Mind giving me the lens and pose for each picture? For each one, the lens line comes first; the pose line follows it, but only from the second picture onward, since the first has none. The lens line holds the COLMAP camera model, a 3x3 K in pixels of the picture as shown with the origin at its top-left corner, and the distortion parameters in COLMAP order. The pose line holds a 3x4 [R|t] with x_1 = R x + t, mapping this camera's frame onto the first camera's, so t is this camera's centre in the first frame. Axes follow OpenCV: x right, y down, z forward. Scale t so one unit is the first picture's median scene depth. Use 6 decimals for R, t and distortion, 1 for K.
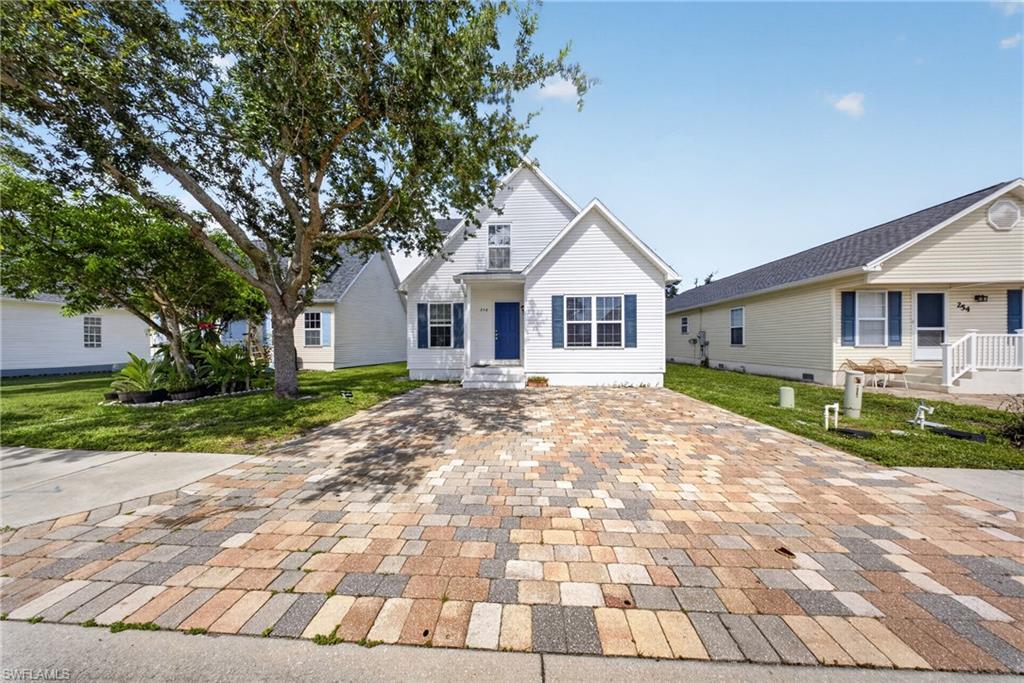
lens RADIAL K [[301.4, 0, 518.1], [0, 301.4, 341.5], [0, 0, 1]] dist [-0.005121, -0.000157]
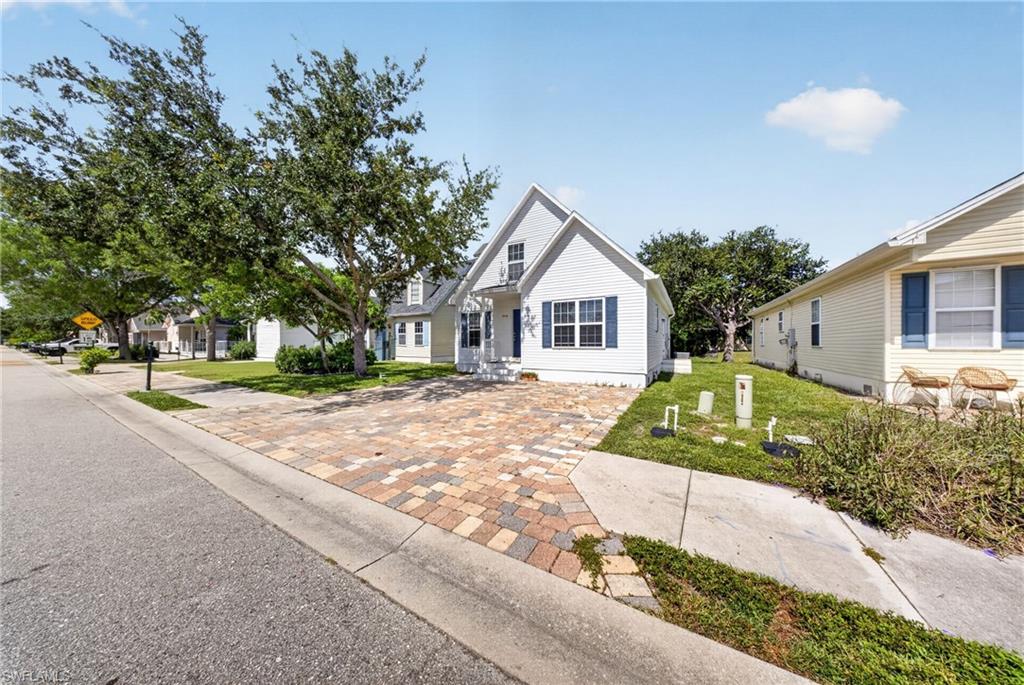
lens RADIAL K [[301.4, 0, 517.9], [0, 301.4, 342.4], [0, 0, 1]] dist [-0.005121, -0.000157]
pose [[0.893324, 0.000446, -0.449413, 0.556918], [0.000016, 0.999999, 0.001023, -0.000433], [0.449414, -0.000921, 0.893323, -0.065184]]
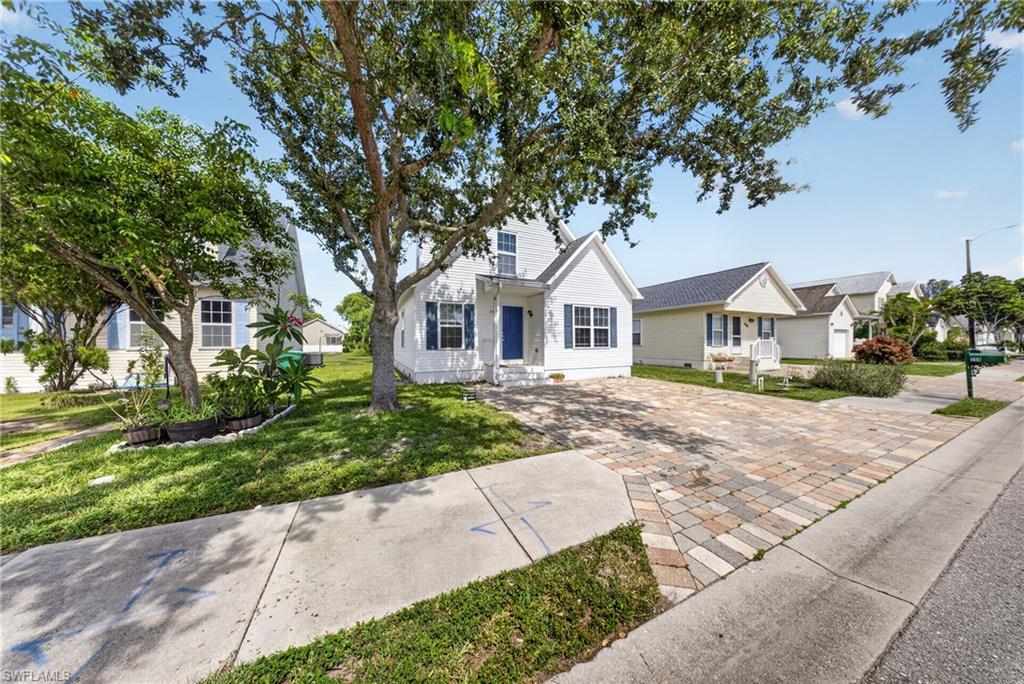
lens RADIAL K [[301.4, 0, 514.3], [0, 301.4, 343.5], [0, 0, 1]] dist [-0.005121, -0.000157]
pose [[0.871862, 0.000019, 0.489752, -0.654124], [-0.002930, 0.999982, 0.005178, -0.003467], [-0.489744, -0.005950, 0.871846, 0.066948]]
